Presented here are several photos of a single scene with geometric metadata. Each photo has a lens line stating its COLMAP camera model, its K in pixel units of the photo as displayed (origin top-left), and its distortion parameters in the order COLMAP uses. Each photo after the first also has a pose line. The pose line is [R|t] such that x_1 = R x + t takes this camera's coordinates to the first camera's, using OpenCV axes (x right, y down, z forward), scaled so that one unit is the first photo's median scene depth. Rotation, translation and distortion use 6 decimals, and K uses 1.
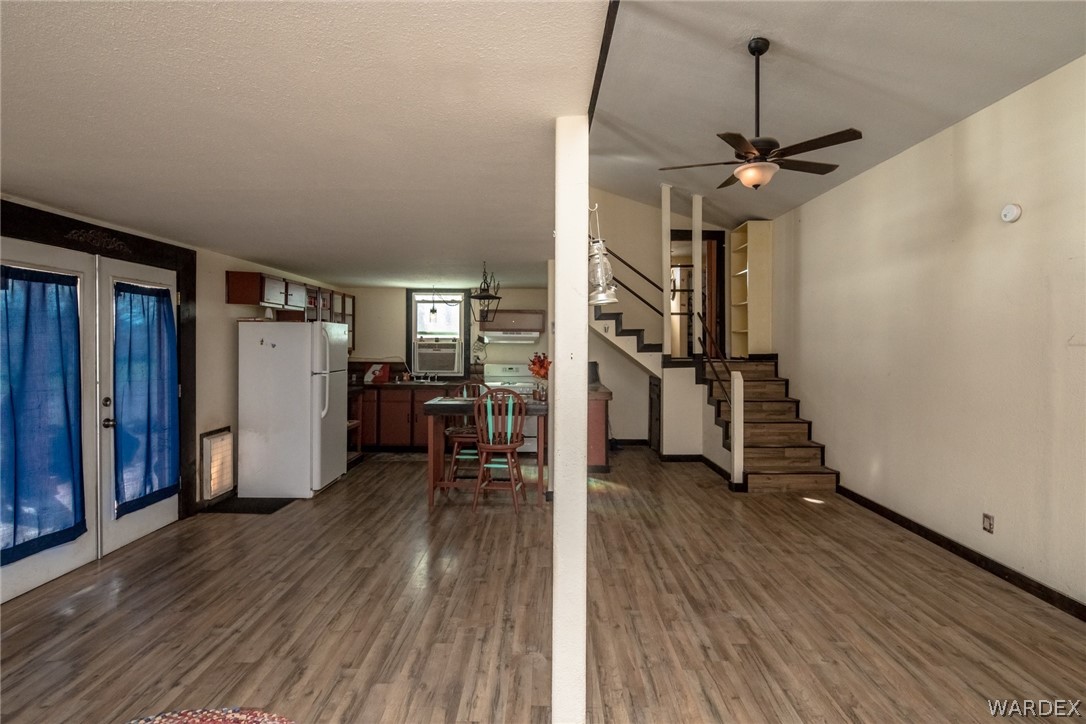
lens RADIAL K [[522.2, 0, 540.1], [0, 522.2, 347.7], [0, 0, 1]] dist [0.006061, -0.005266]
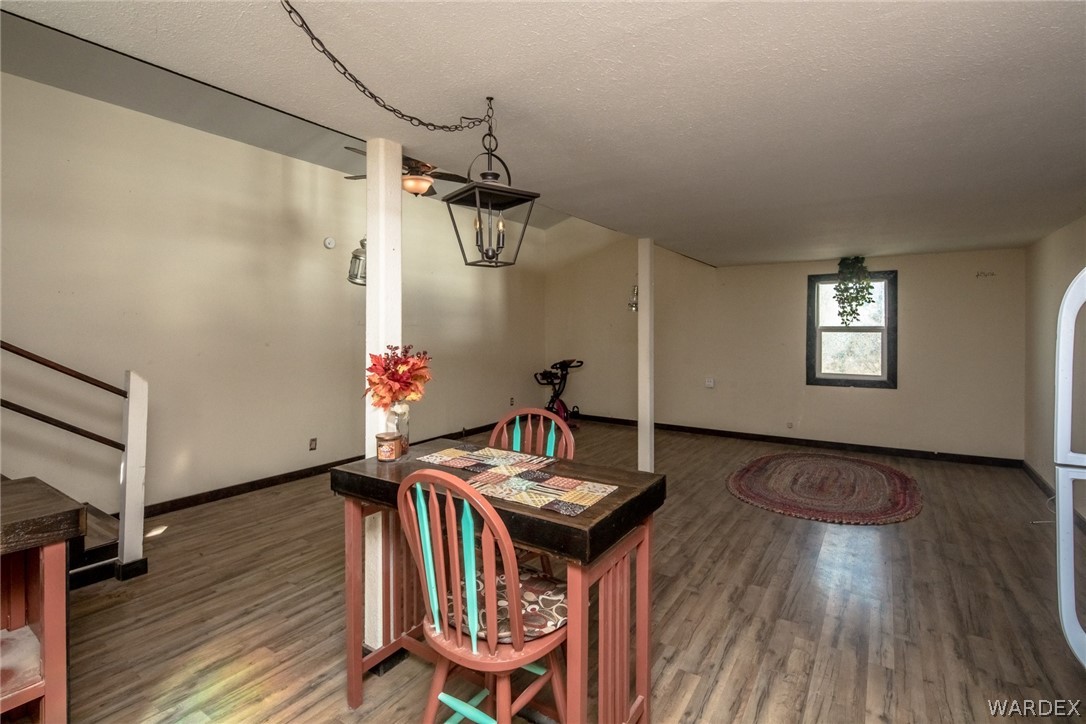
lens RADIAL K [[522.2, 0, 540.2], [0, 522.2, 325.4], [0, 0, 1]] dist [0.006061, -0.005266]
pose [[-0.840701, -0.007571, 0.541447, -0.376747], [-0.004932, 0.999968, 0.006324, -0.012330], [-0.541477, 0.002646, -0.840711, 1.455552]]
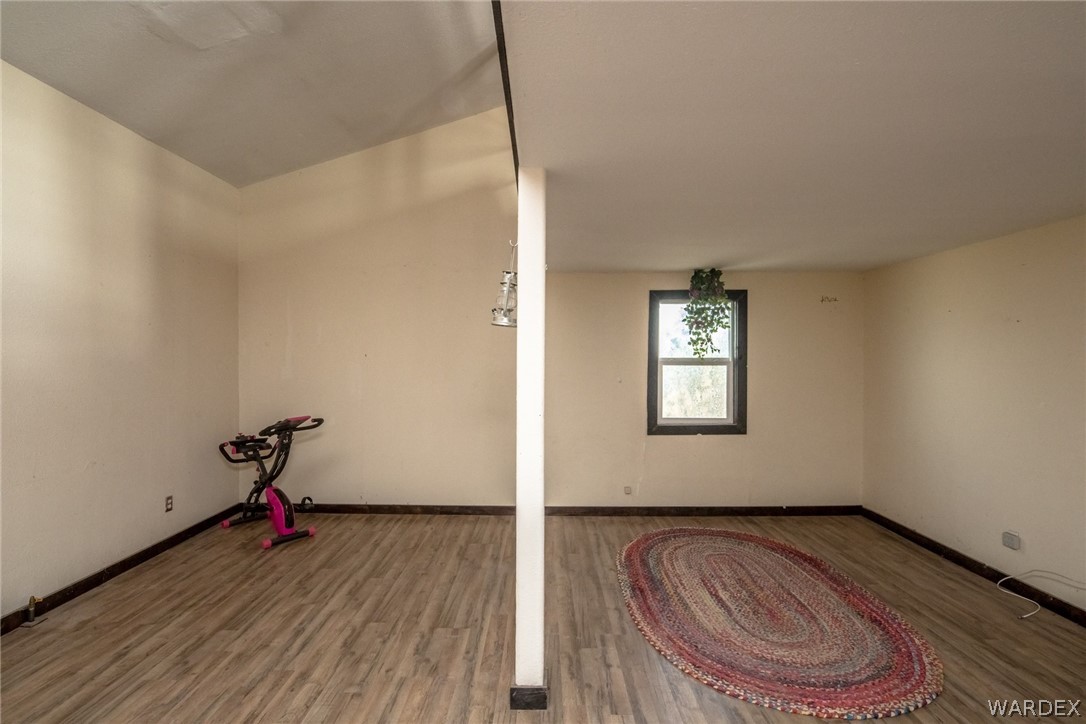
lens RADIAL K [[522.2, 0, 540.6], [0, 522.2, 355.8], [0, 0, 1]] dist [0.006061, -0.005266]
pose [[-0.999922, -0.011367, -0.005138, 0.018761], [-0.011382, 0.999931, 0.002811, -0.009050], [0.005106, 0.002869, -0.999983, 0.935506]]
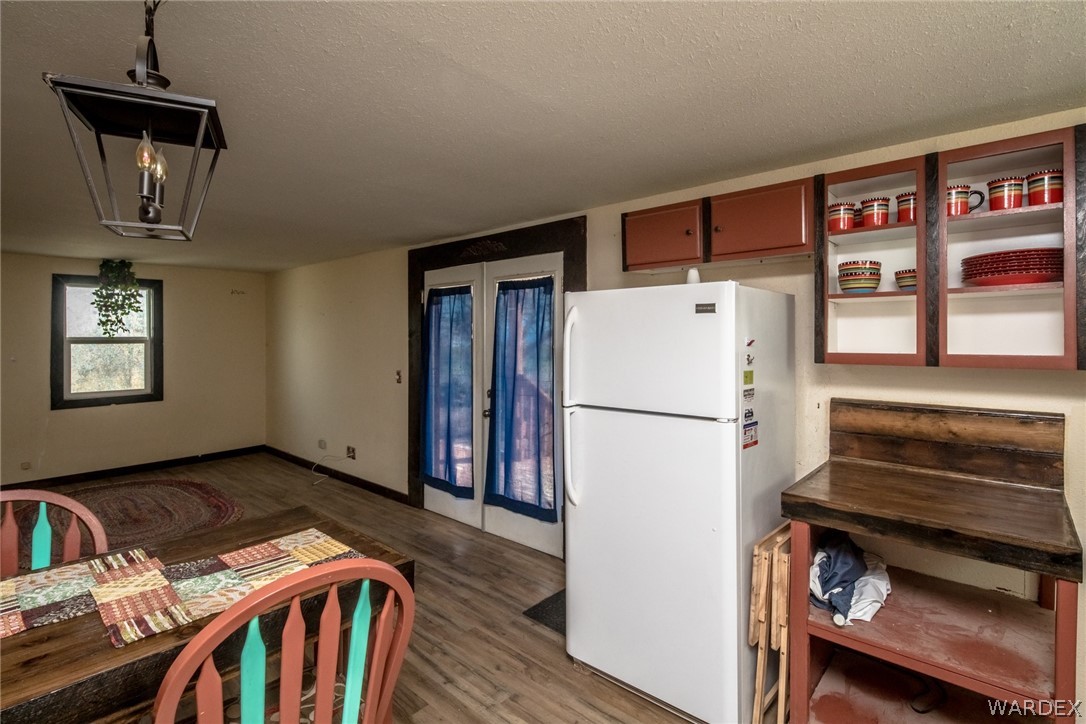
lens RADIAL K [[522.2, 0, 539.3], [0, 522.2, 340.3], [0, 0, 1]] dist [0.006061, -0.005266]
pose [[-0.662236, -0.001772, -0.749293, -0.061114], [-0.007620, 0.999961, 0.004370, -0.010790], [0.749256, 0.008603, -0.662224, 1.420798]]
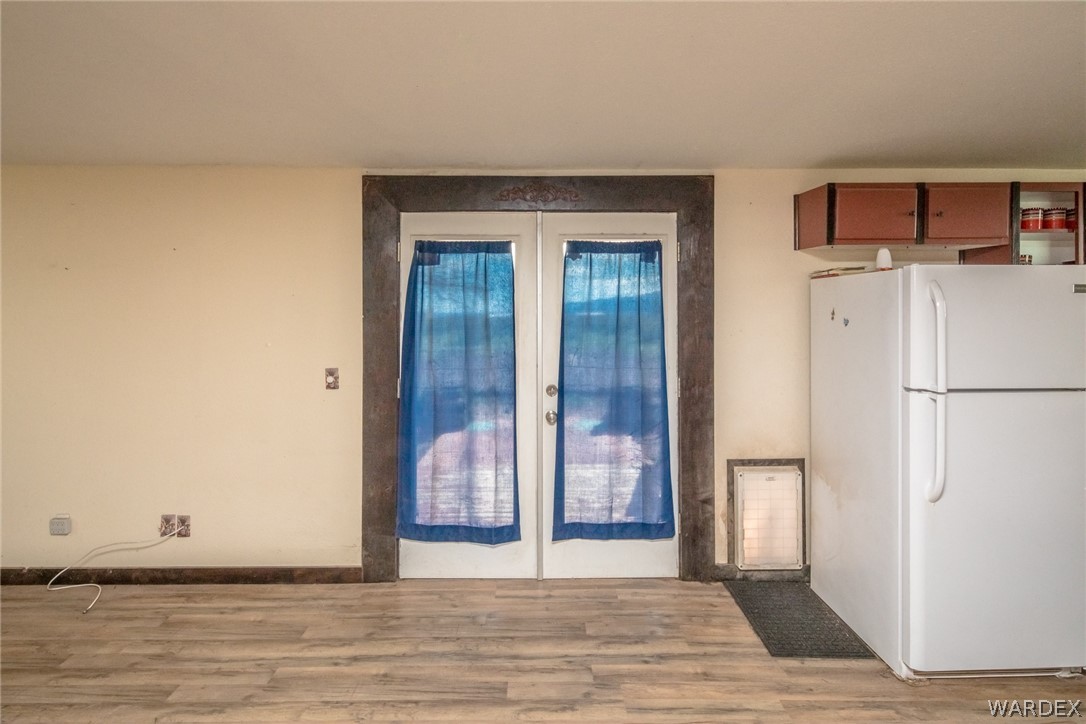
lens RADIAL K [[522.2, 0, 543.4], [0, 522.2, 315.5], [0, 0, 1]] dist [0.006061, -0.005266]
pose [[0.017116, -0.002132, -0.999851, -0.014538], [-0.005770, 0.999981, -0.002231, -0.008418], [0.999837, 0.005807, 0.017104, 0.767541]]
